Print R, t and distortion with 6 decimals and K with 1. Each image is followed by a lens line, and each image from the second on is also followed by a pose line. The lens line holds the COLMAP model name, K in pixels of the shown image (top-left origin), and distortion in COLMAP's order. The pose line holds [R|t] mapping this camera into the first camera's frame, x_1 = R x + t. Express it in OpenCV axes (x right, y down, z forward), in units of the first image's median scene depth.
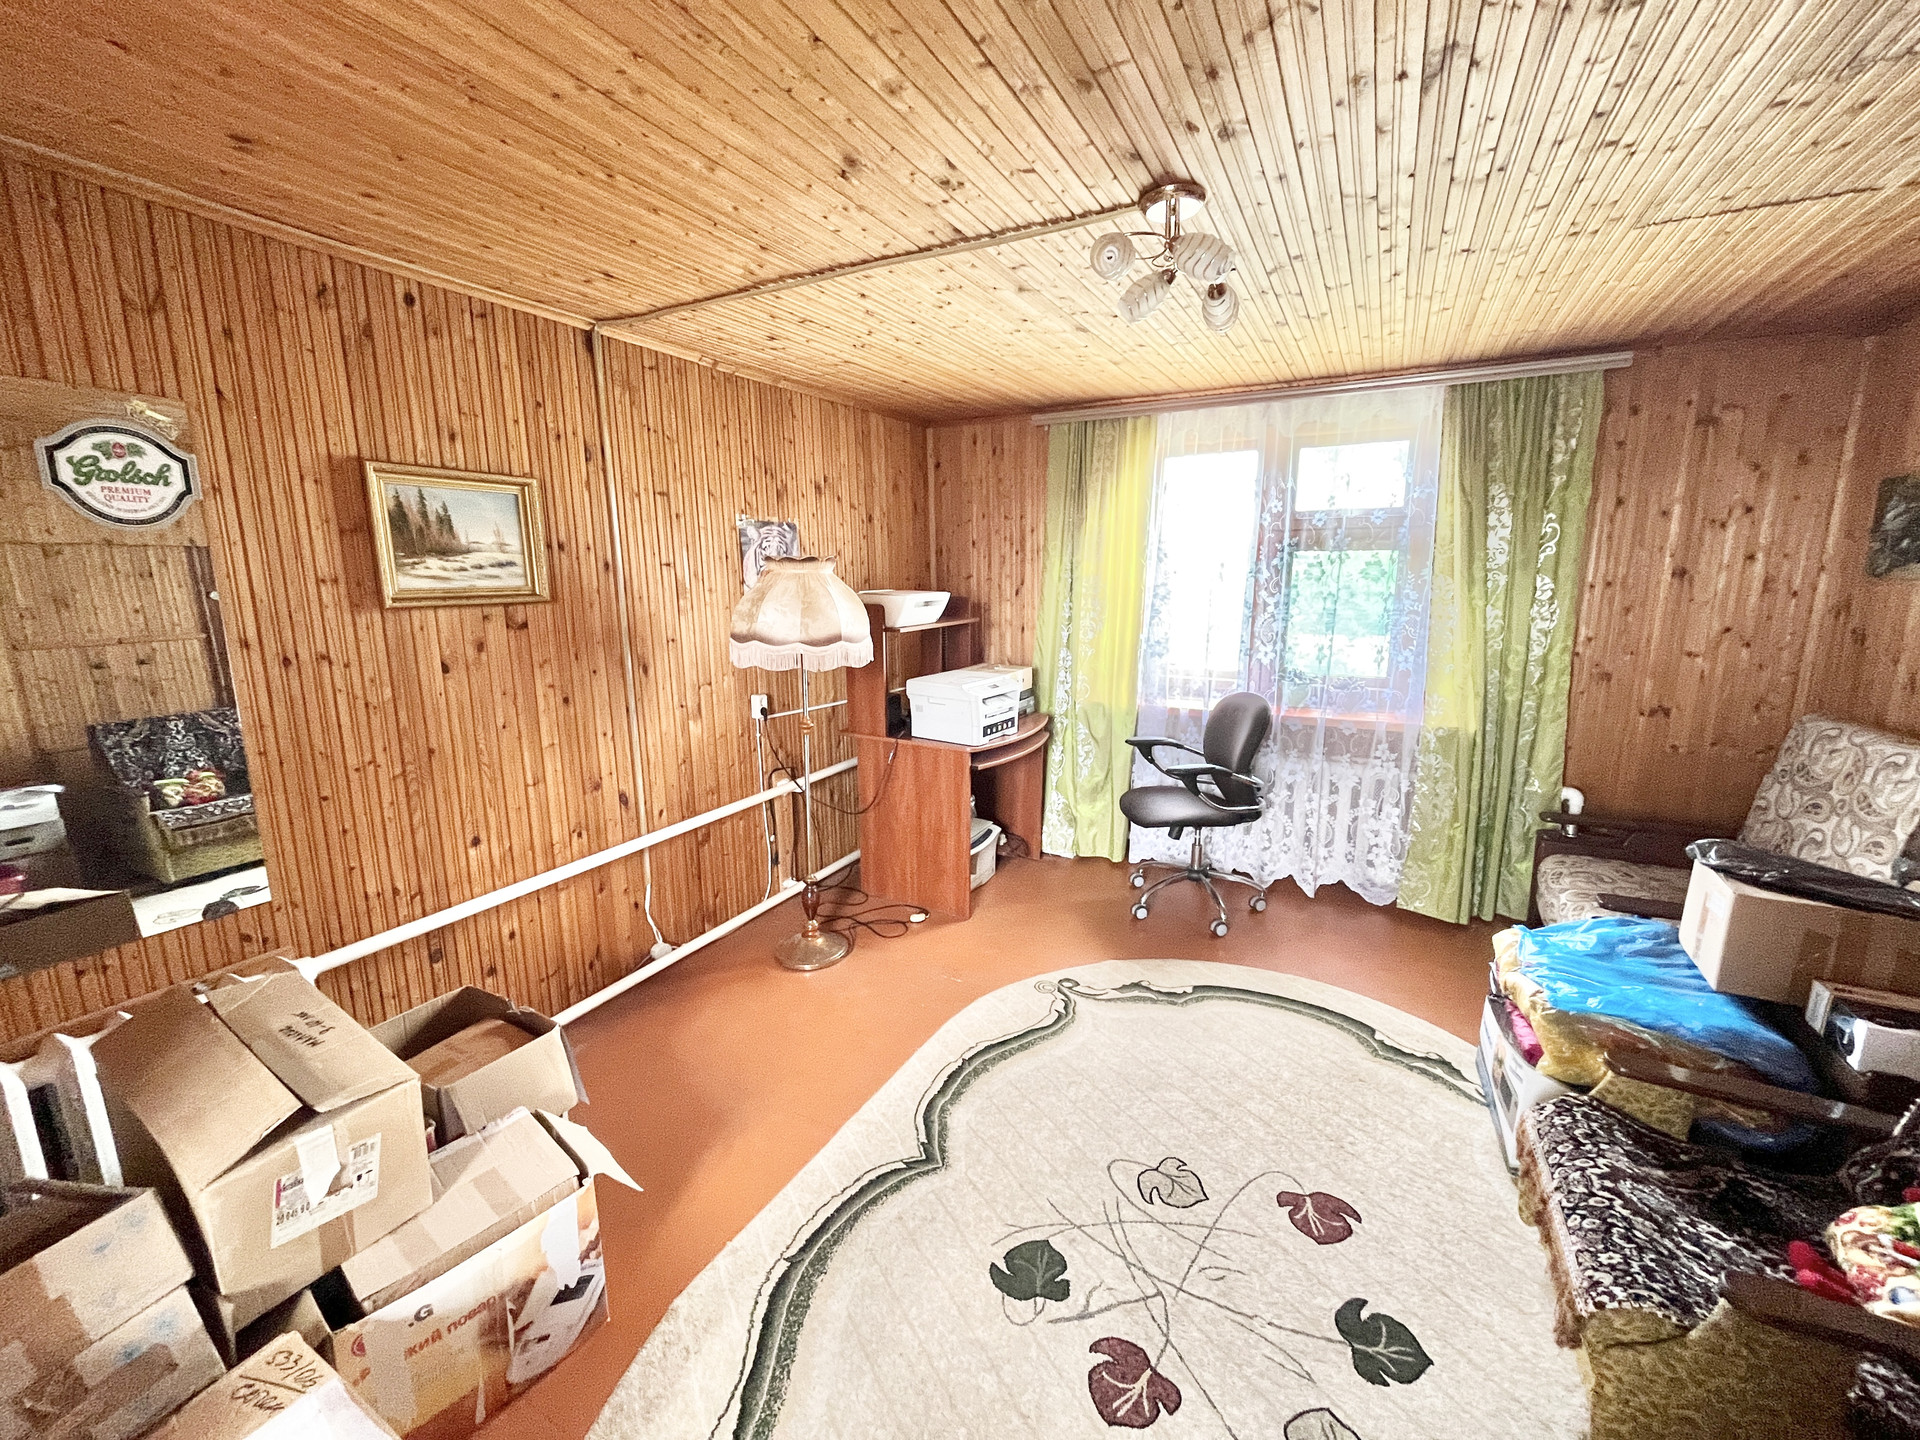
lens RADIAL K [[783.1, 0, 959.7], [0, 783.1, 719.6], [0, 0, 1]] dist [0.000482, -0.001118]
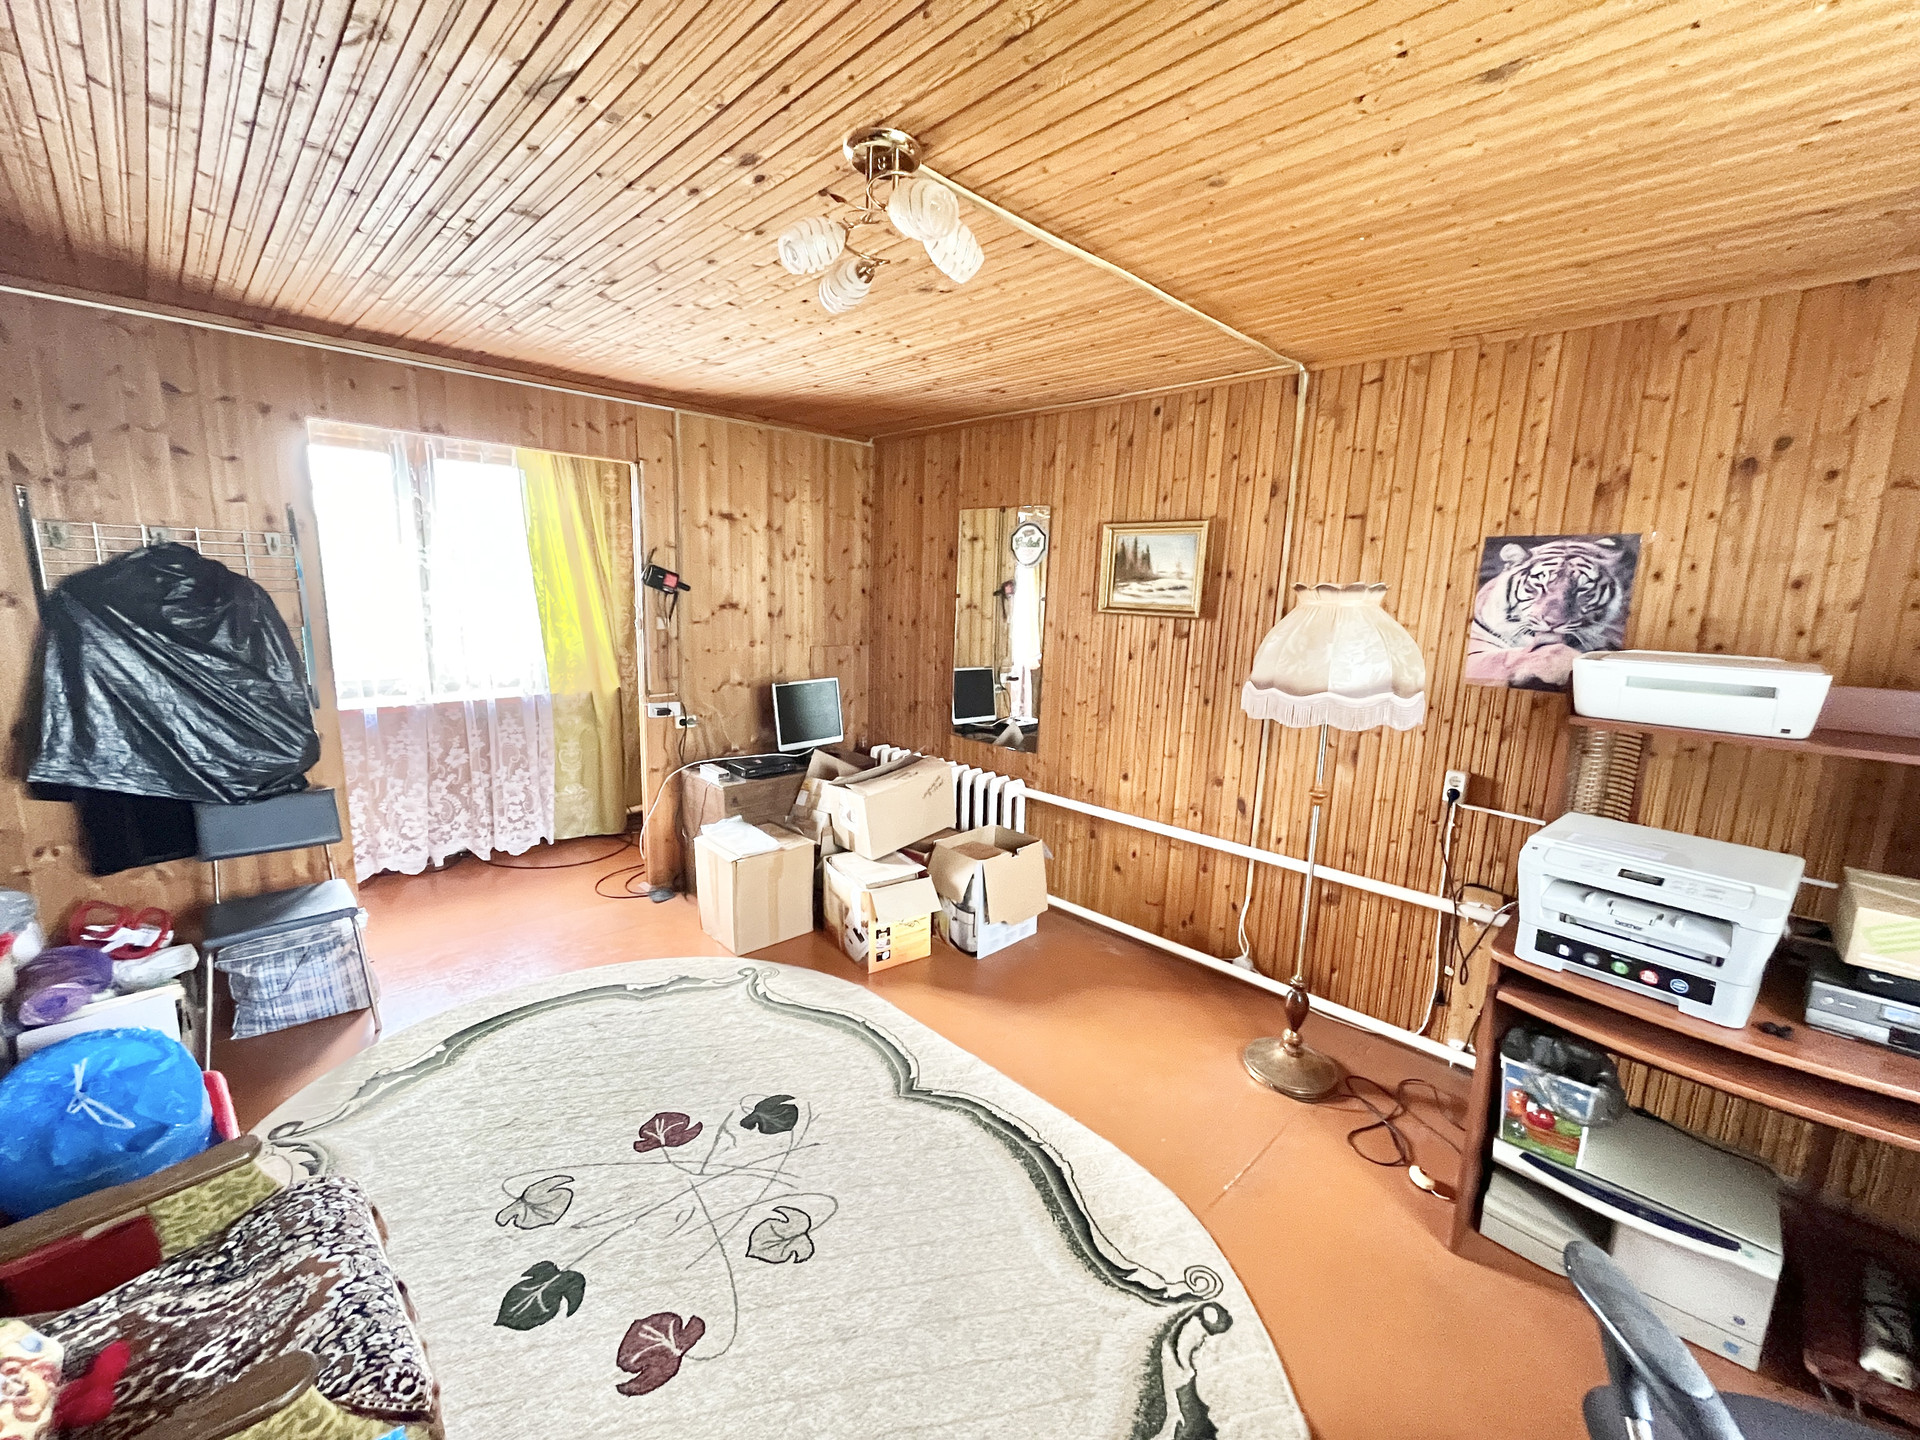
lens RADIAL K [[783.1, 0, 959.8], [0, 783.1, 716.6], [0, 0, 1]] dist [0.000482, -0.001118]
pose [[-0.301404, 0.163709, -0.939337, 0.877510], [-0.204635, 0.951089, 0.231418, -0.238547], [0.931279, 0.261972, -0.253162, 1.125359]]
